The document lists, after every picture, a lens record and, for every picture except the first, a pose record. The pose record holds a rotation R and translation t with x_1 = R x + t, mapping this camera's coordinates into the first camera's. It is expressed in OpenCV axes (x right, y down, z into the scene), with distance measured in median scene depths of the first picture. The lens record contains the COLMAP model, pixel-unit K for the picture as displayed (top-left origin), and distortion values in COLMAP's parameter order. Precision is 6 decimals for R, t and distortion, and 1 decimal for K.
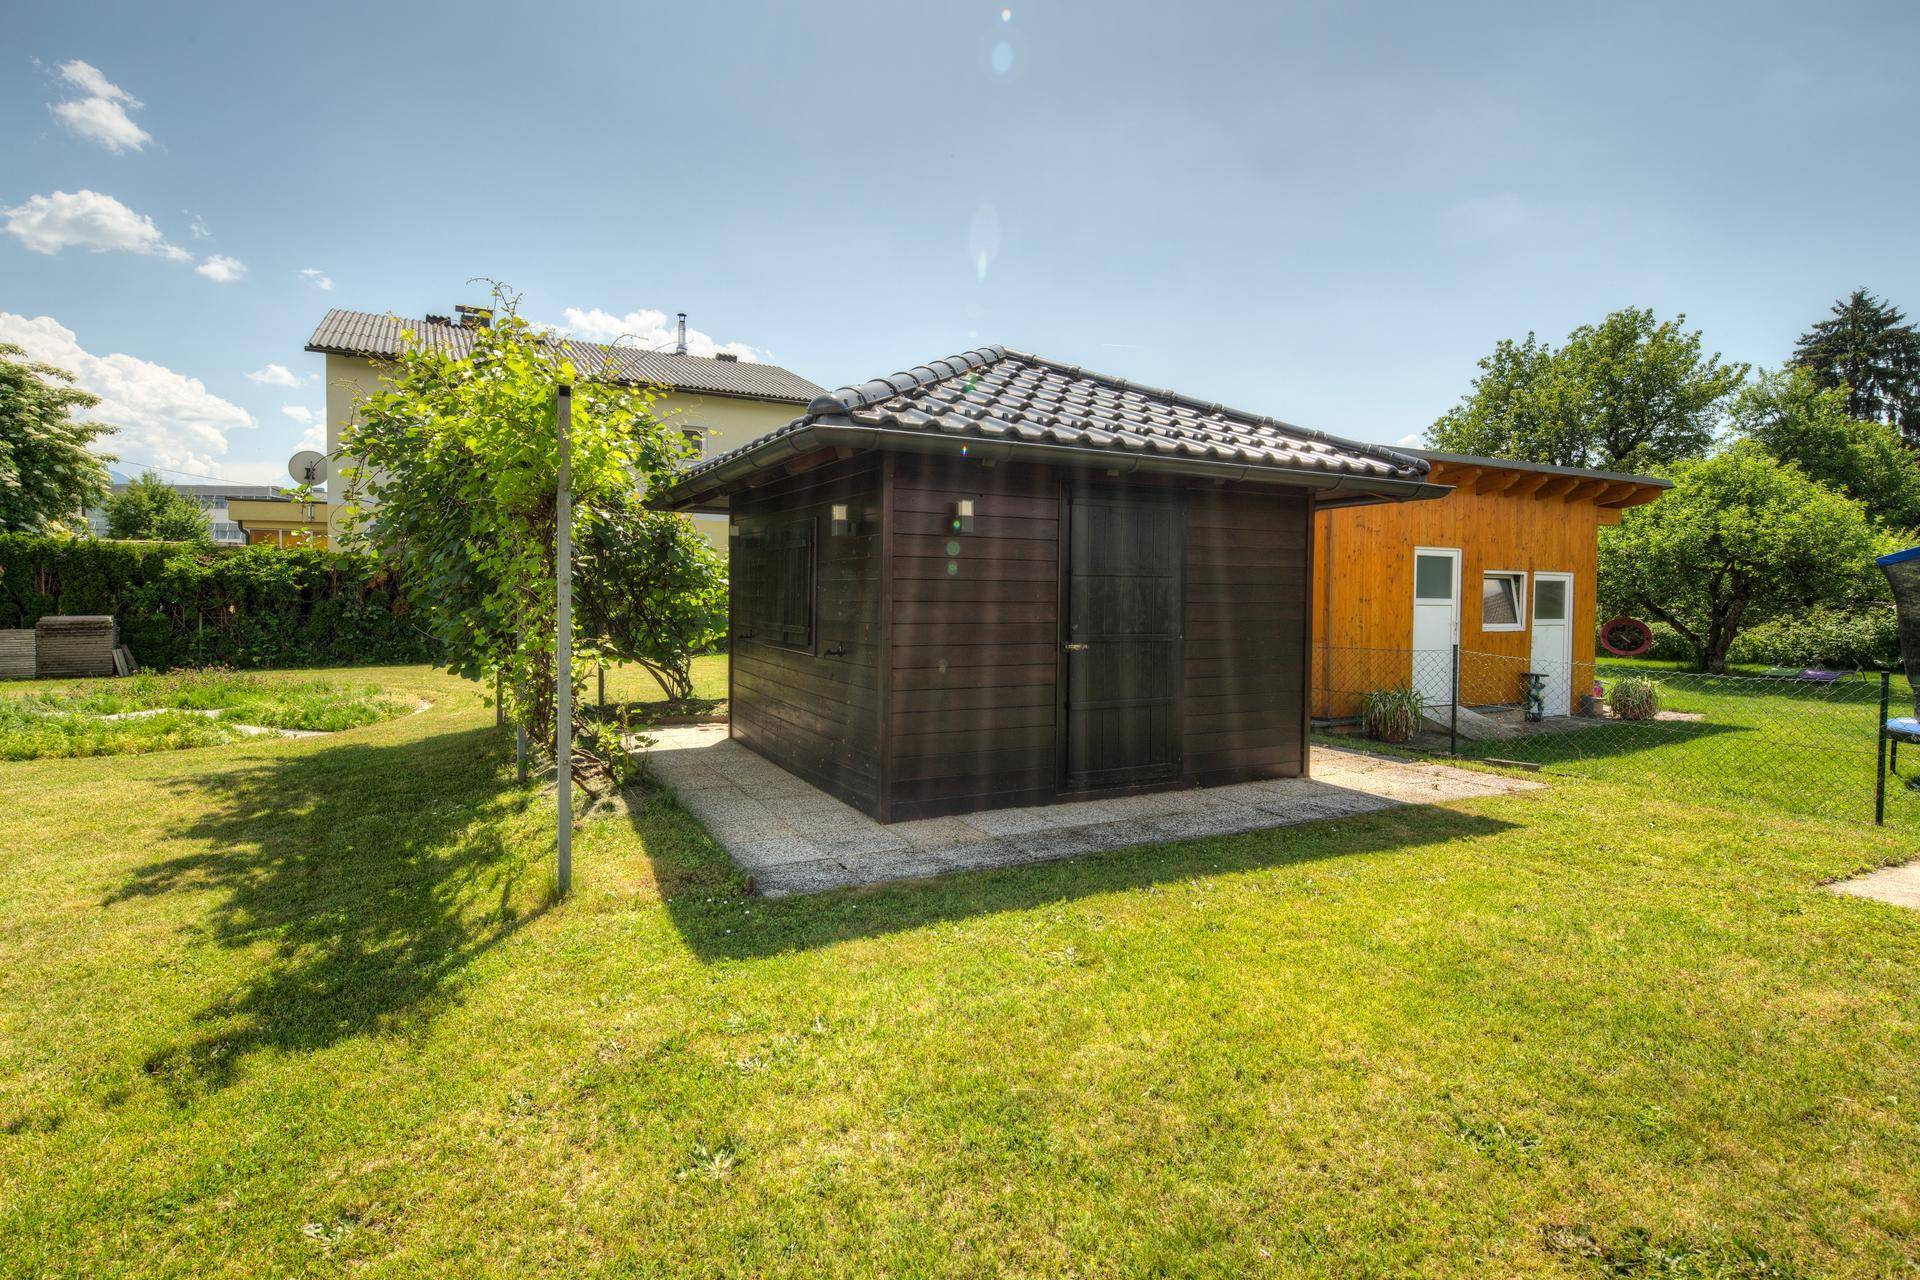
lens RADIAL K [[932.6, 0, 953.7], [0, 932.6, 624.9], [0, 0, 1]] dist [0.007444, -0.005722]
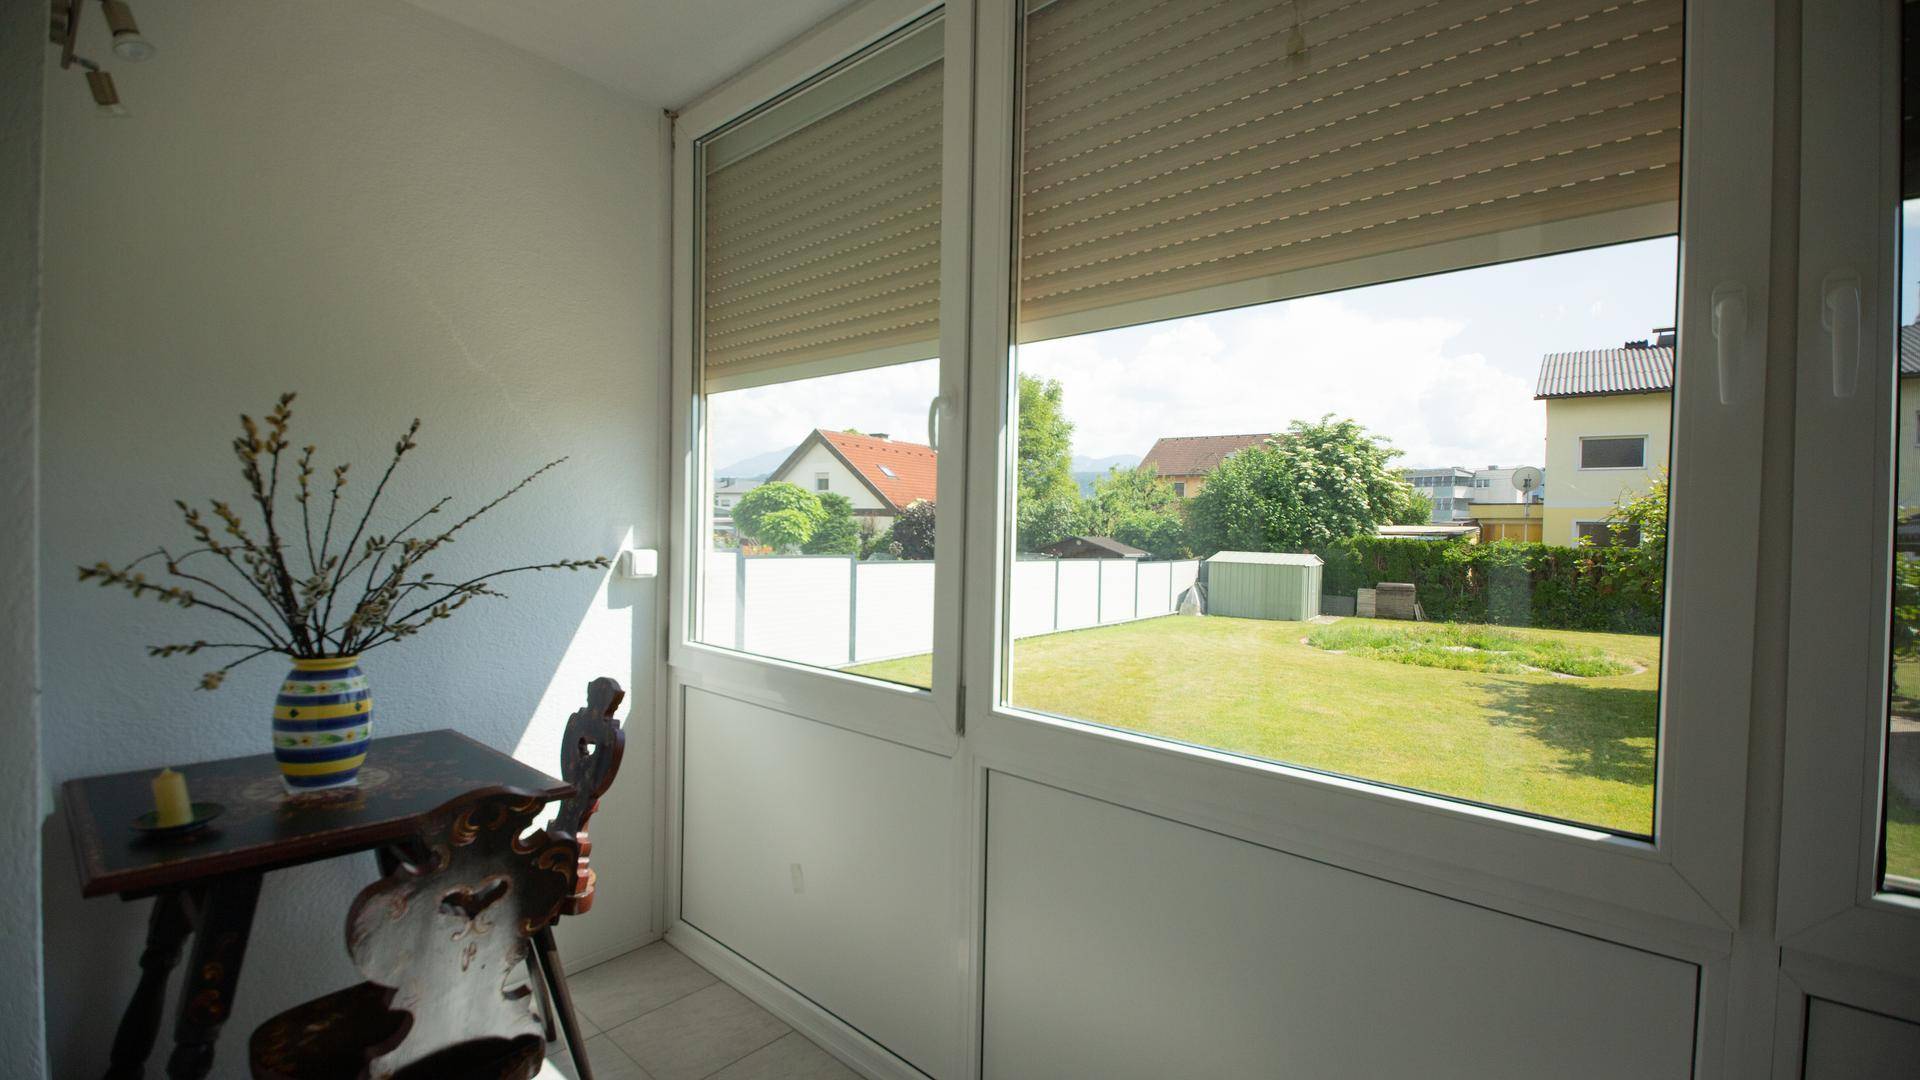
lens RADIAL K [[828.8, 0, 929.8], [0, 828.8, 537.8], [0, 0, 1]] dist [0.004893, -0.000915]
pose [[0.385328, 0.011456, -0.922708, 0.179229], [-0.052320, 0.998586, -0.009451, -0.043386], [0.921295, 0.051918, 0.385383, -0.492263]]
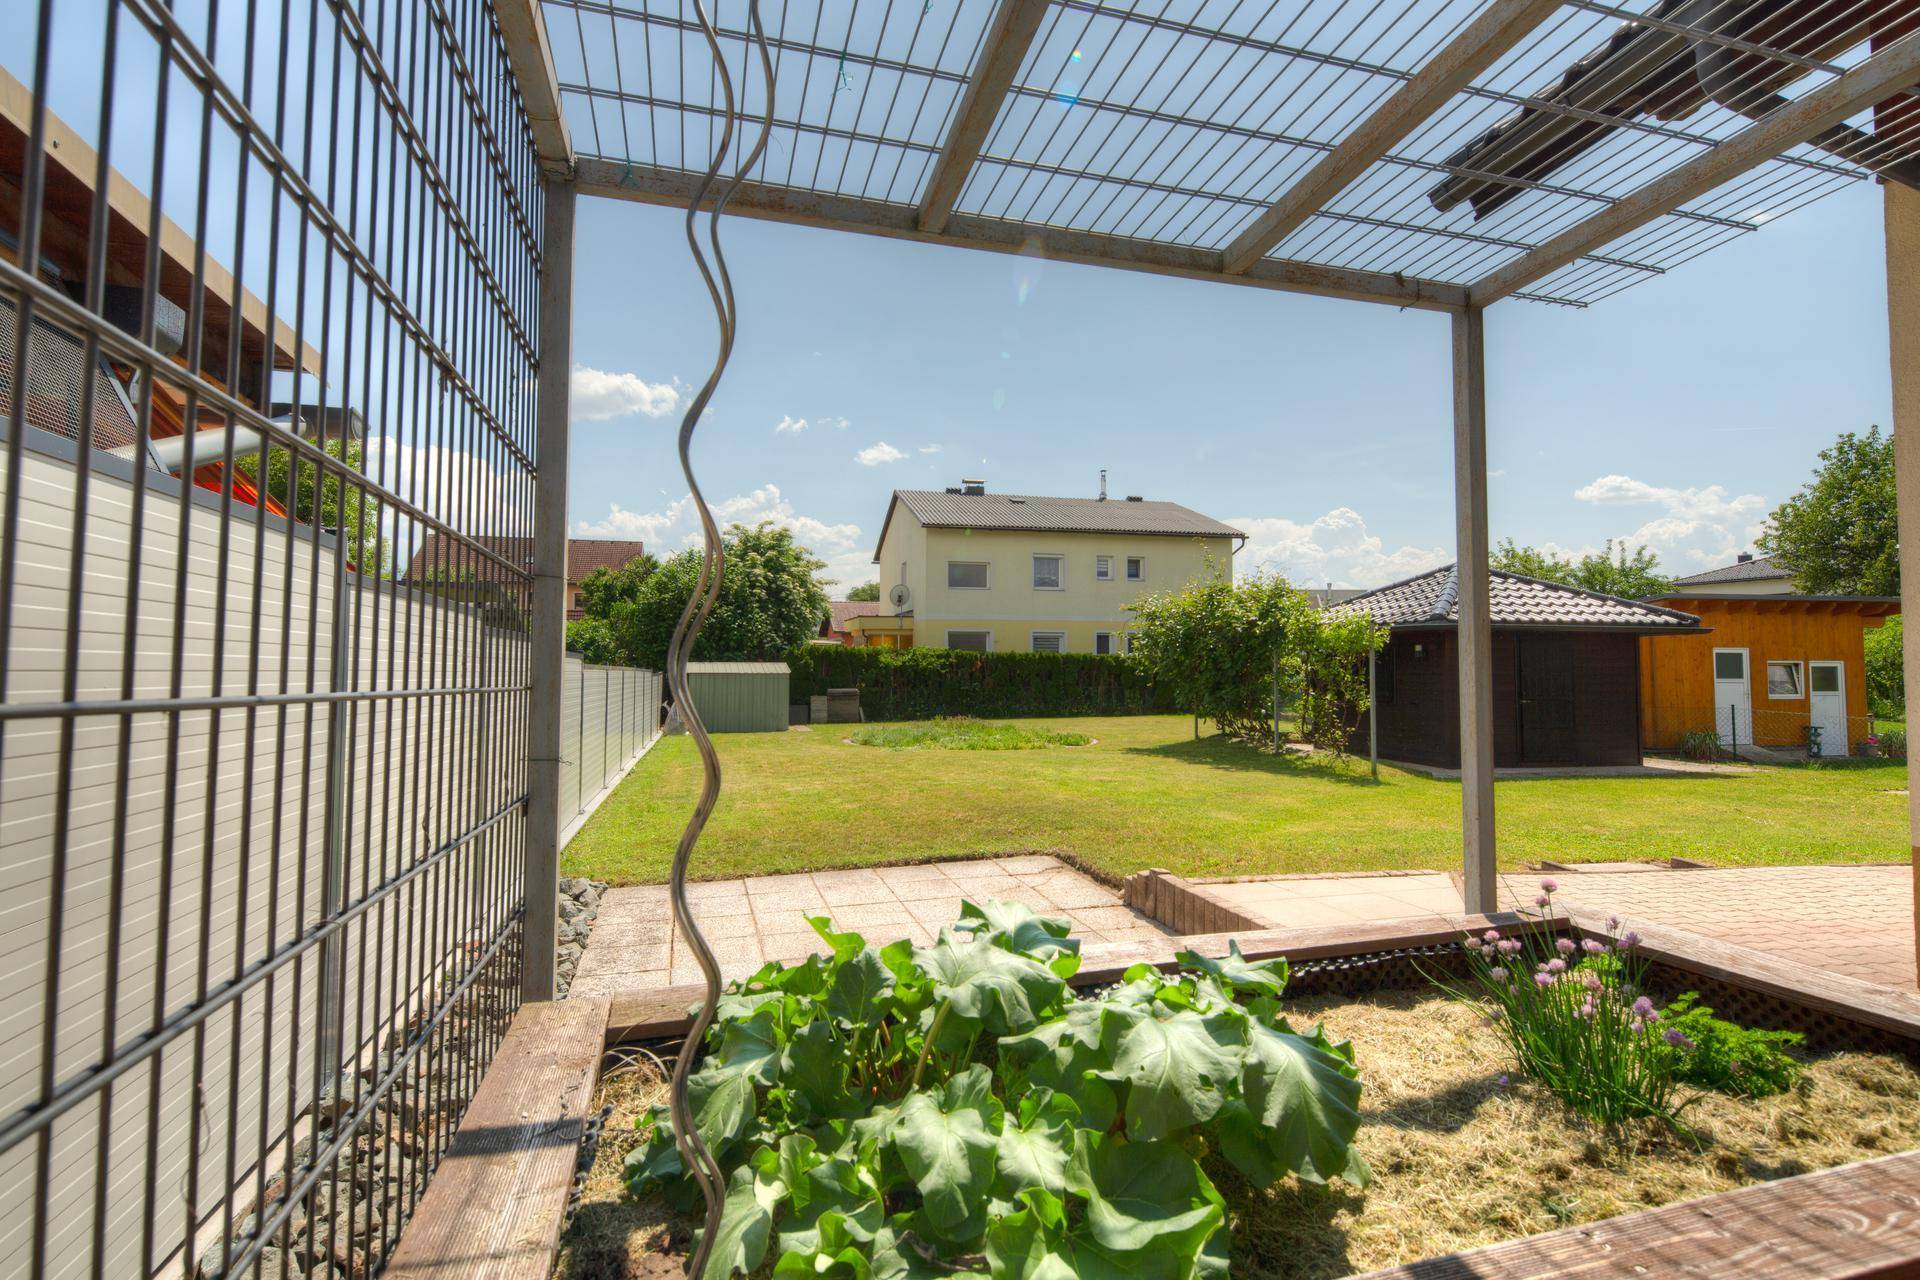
lens RADIAL K [[932.6, 0, 946.7], [0, 932.6, 622.5], [0, 0, 1]] dist [0.007444, -0.005722]
pose [[0.960106, -0.018836, -0.279000, -0.311985], [-0.003995, 0.996703, -0.081040, 0.010909], [0.279606, 0.078922, 0.956866, -0.867577]]
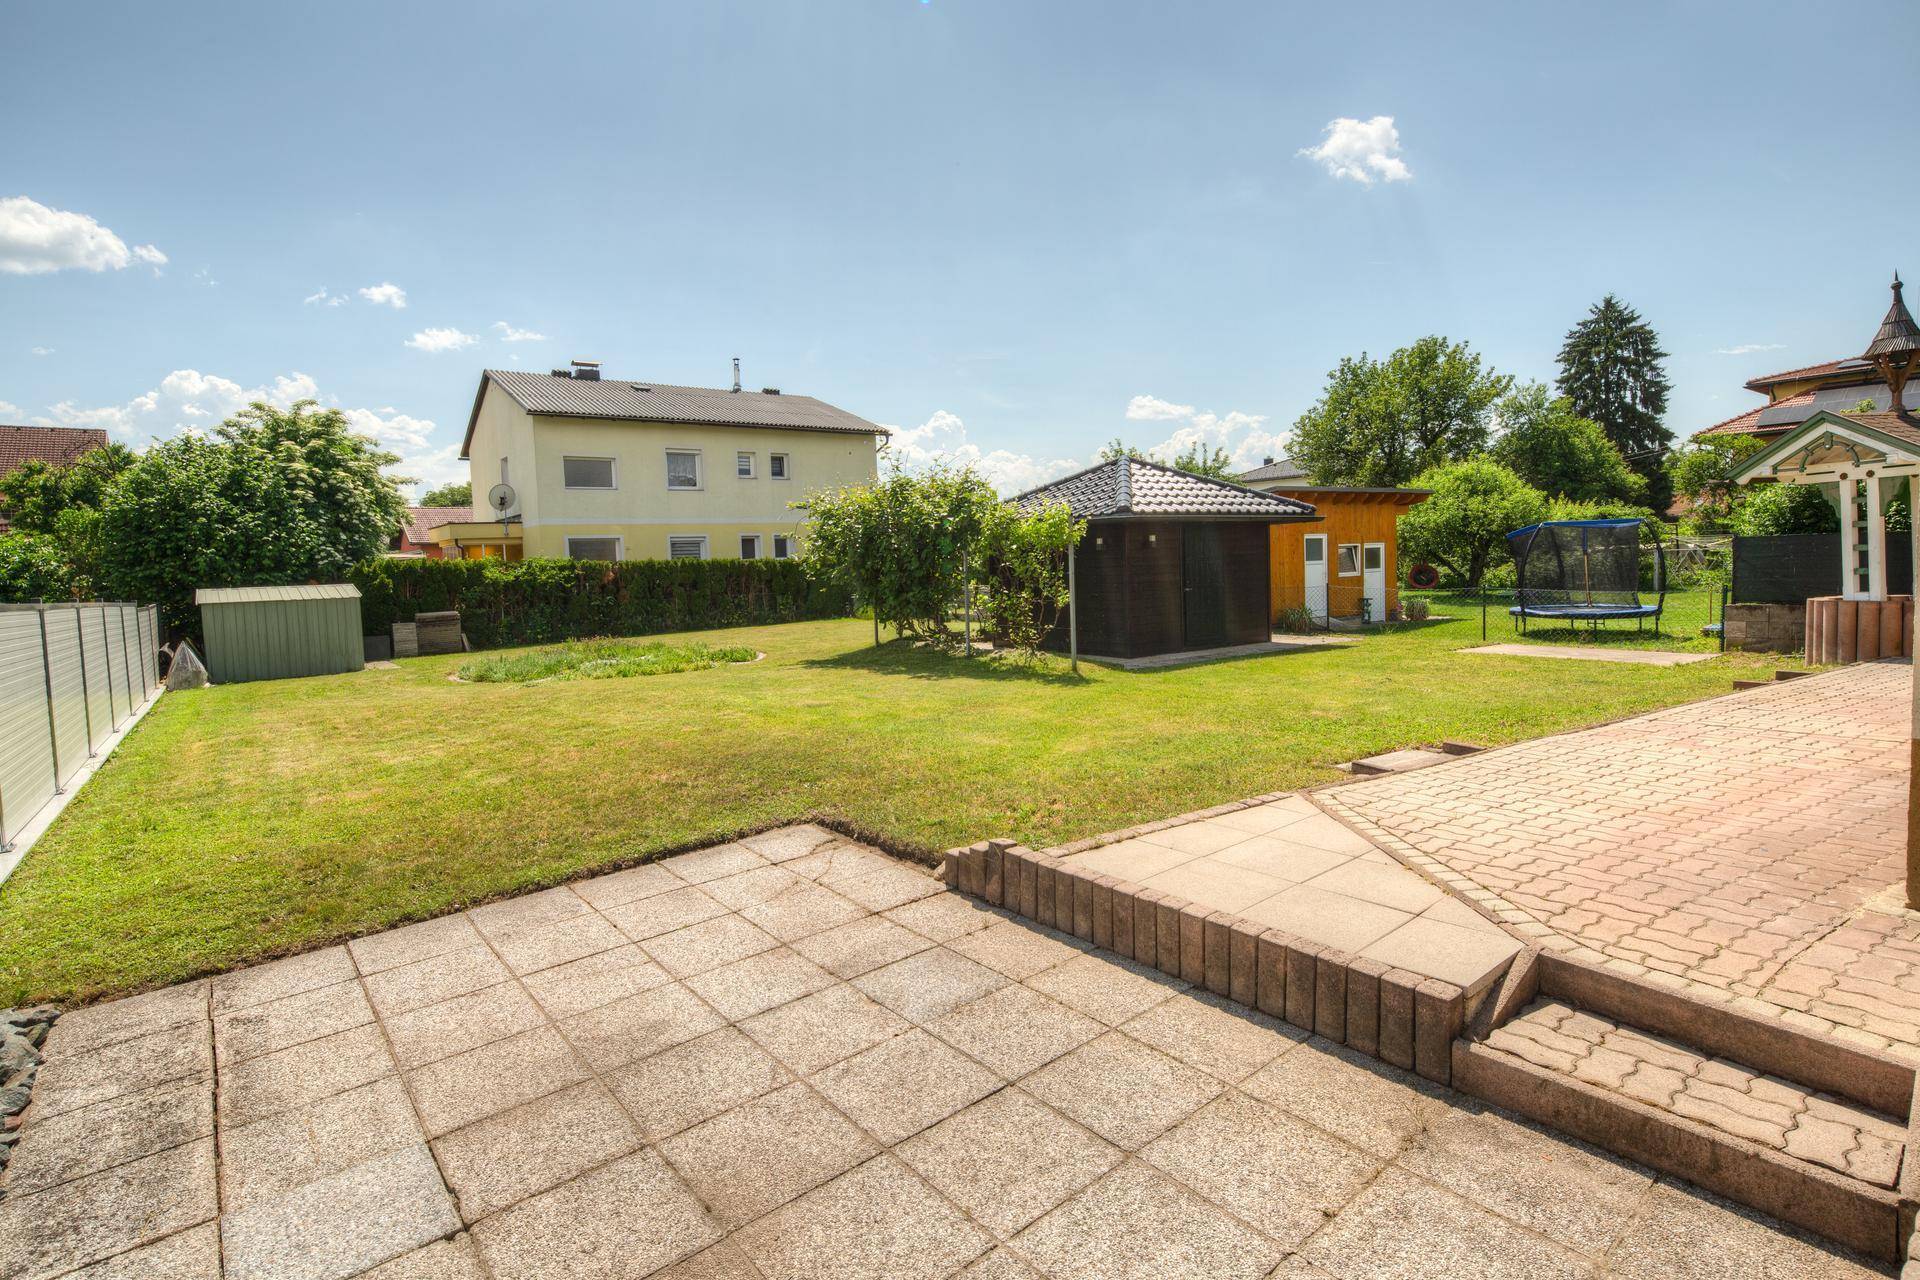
lens RADIAL K [[932.6, 0, 954.4], [0, 932.6, 619.9], [0, 0, 1]] dist [0.007444, -0.005722]
pose [[0.990928, -0.052952, 0.123519, -0.406328], [0.049789, 0.998352, 0.028552, 0.001287], [-0.124827, -0.022143, 0.991931, -0.714072]]
